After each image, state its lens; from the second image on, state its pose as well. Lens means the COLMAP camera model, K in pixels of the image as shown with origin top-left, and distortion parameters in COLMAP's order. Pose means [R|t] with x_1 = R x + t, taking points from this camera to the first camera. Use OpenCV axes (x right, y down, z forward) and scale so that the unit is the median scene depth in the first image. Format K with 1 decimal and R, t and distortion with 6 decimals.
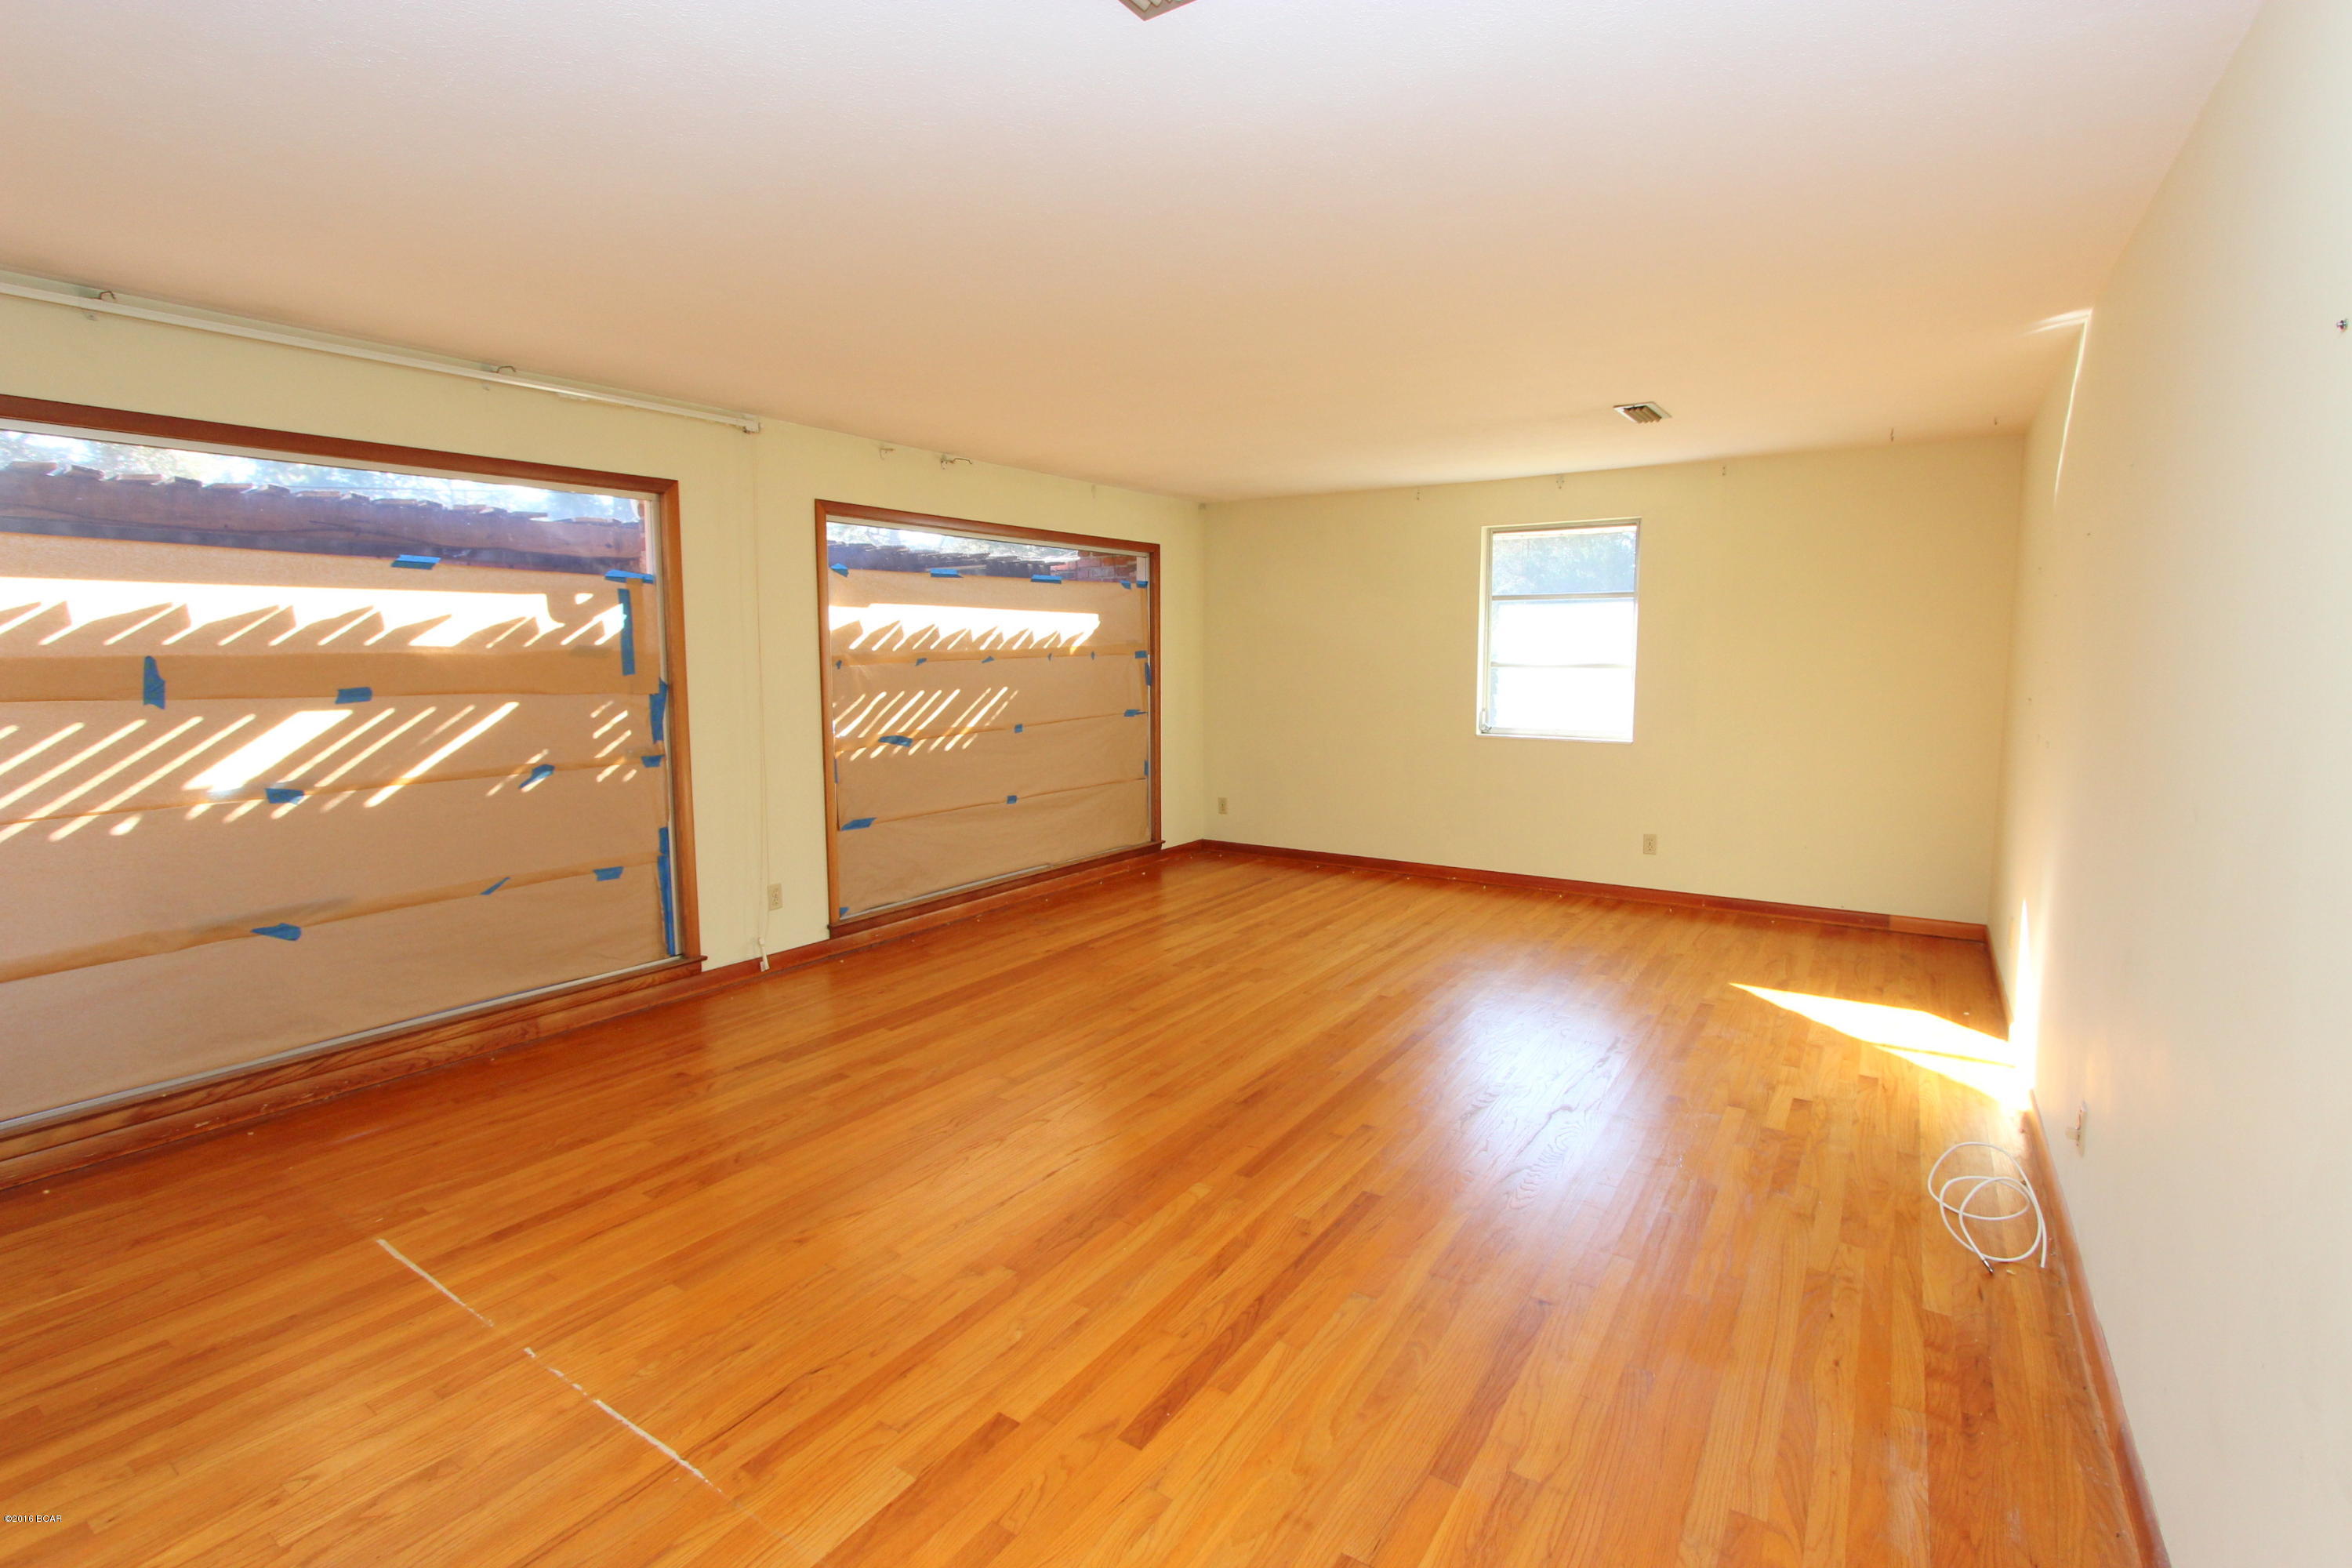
lens RADIAL K [[1095.3, 0, 1182.8], [0, 1095.3, 780.4], [0, 0, 1]] dist [-0.017041, 0.001363]
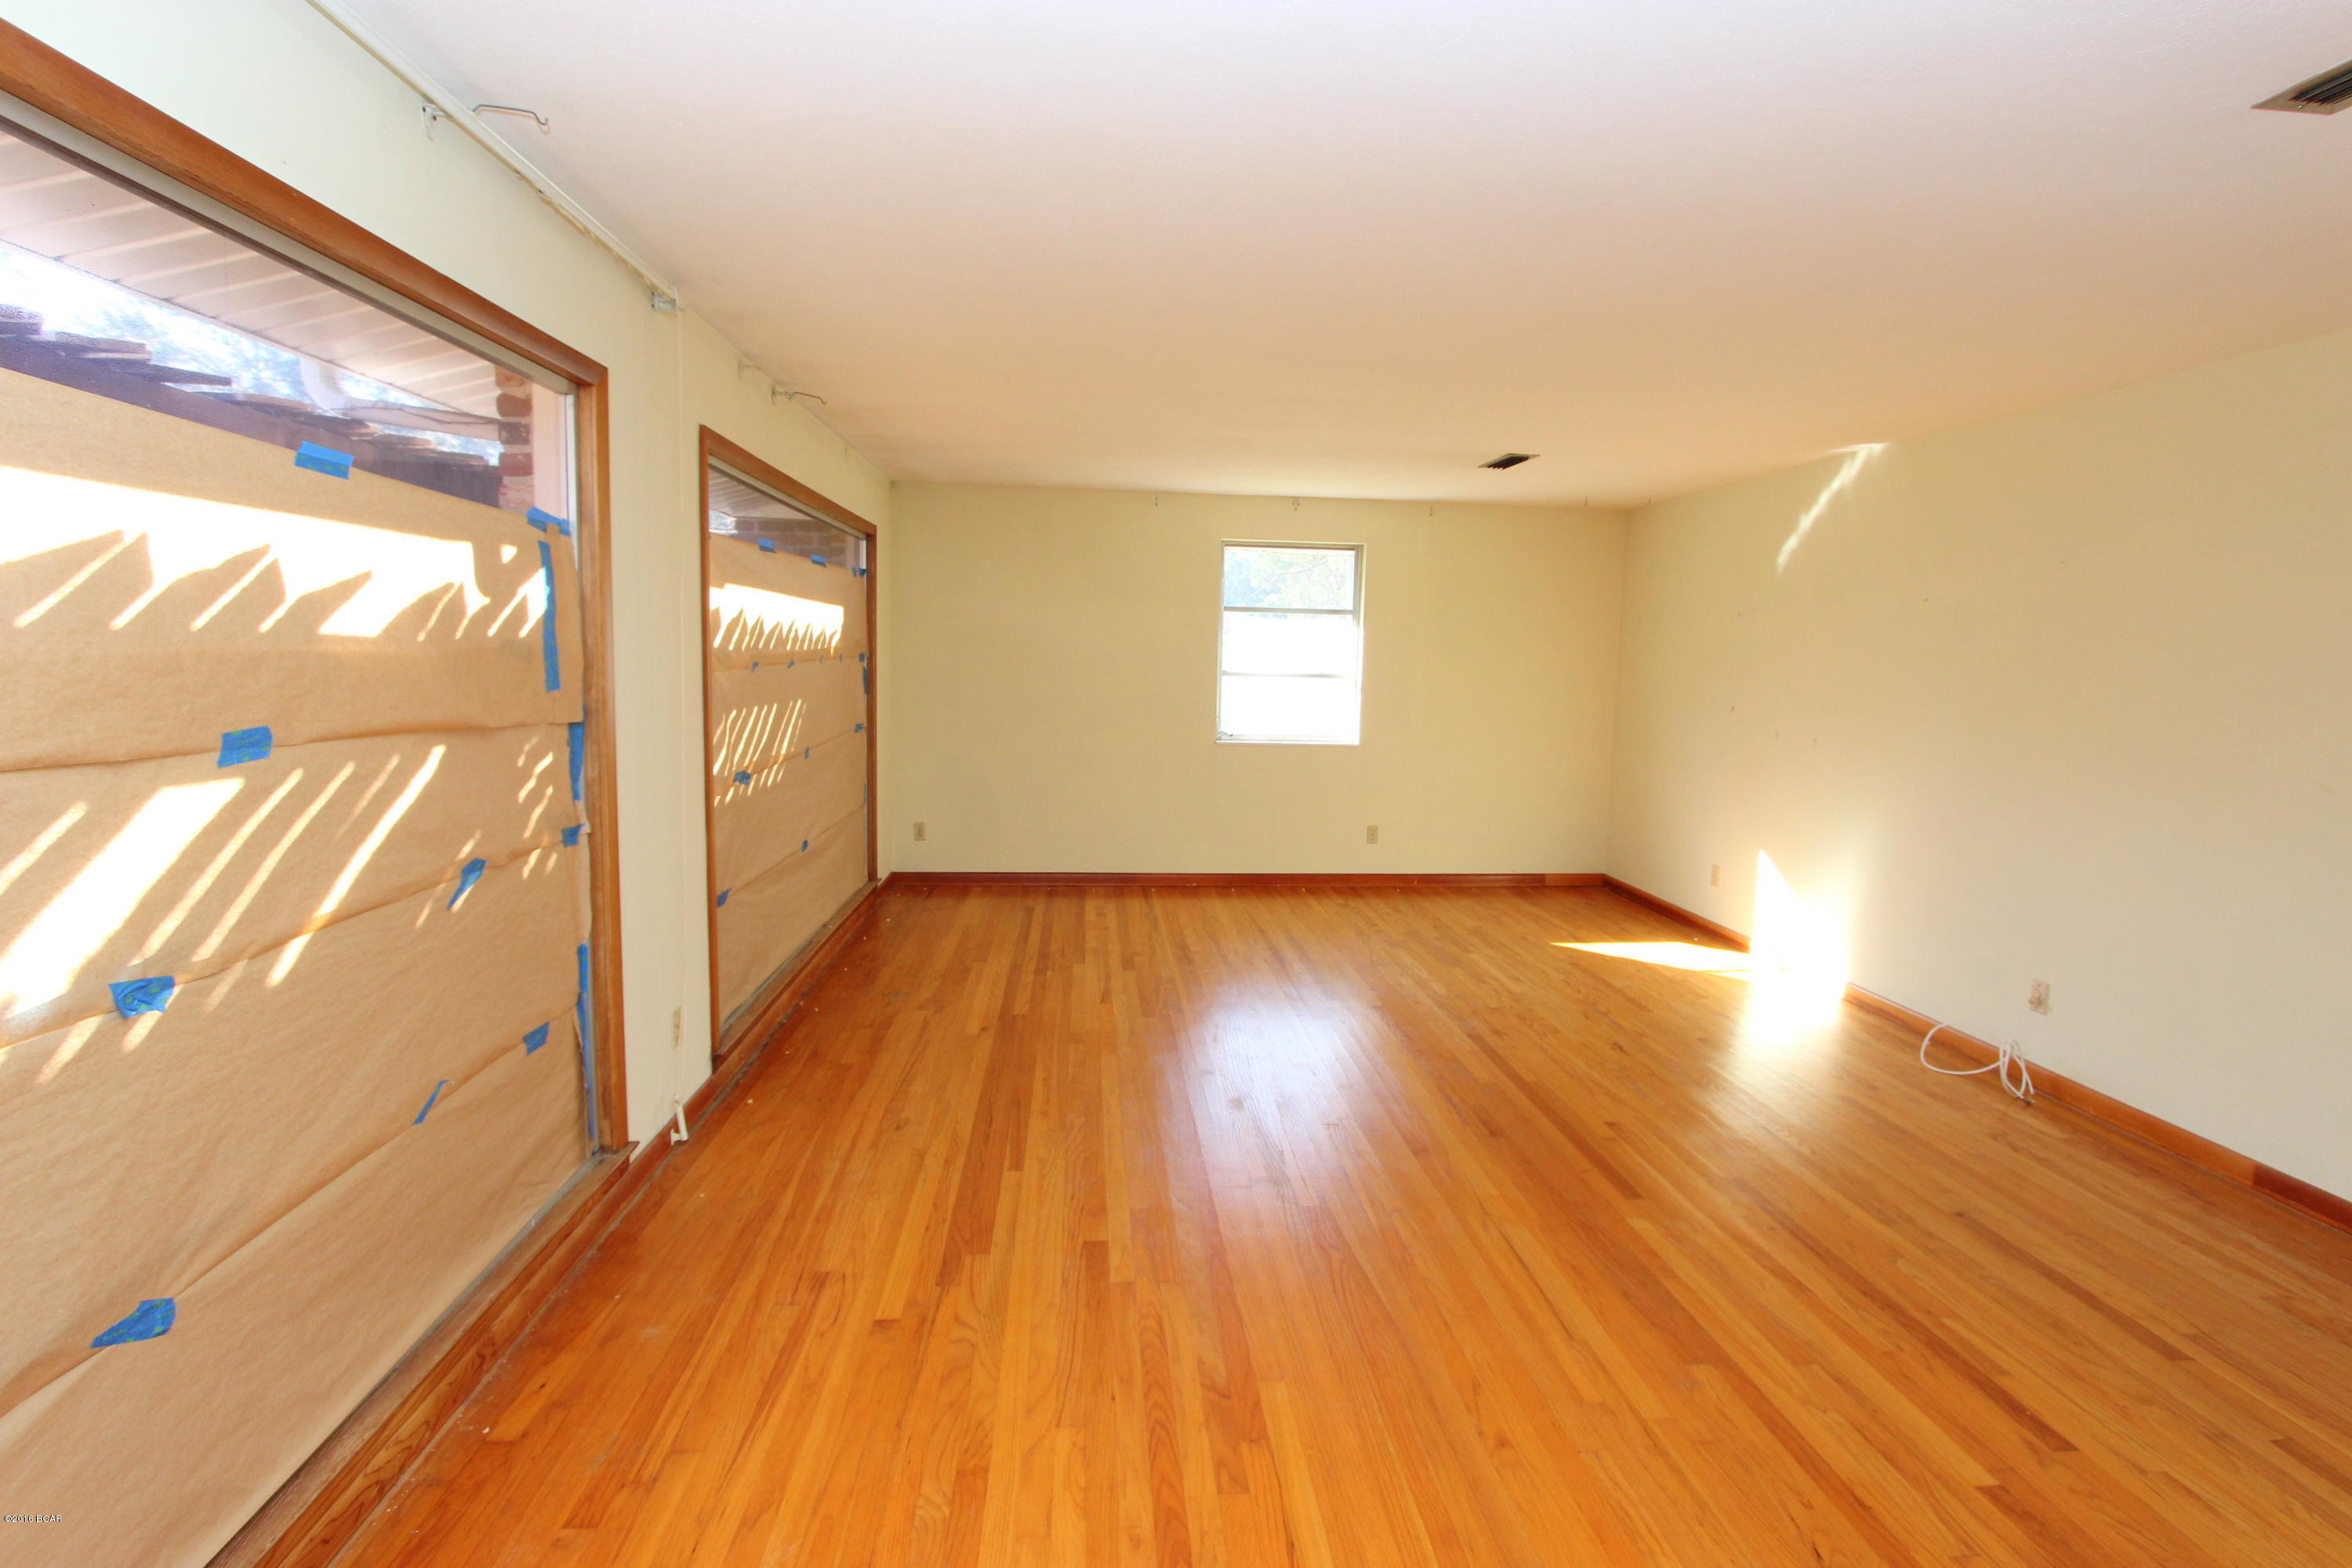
lens RADIAL K [[1095.3, 0, 1190.1], [0, 1095.3, 782.1], [0, 0, 1]] dist [-0.017041, 0.001363]
pose [[0.771675, -0.053857, 0.633733, -0.651588], [0.050819, 0.998444, 0.022972, -0.046856], [-0.633984, 0.014479, 0.773211, 0.359798]]
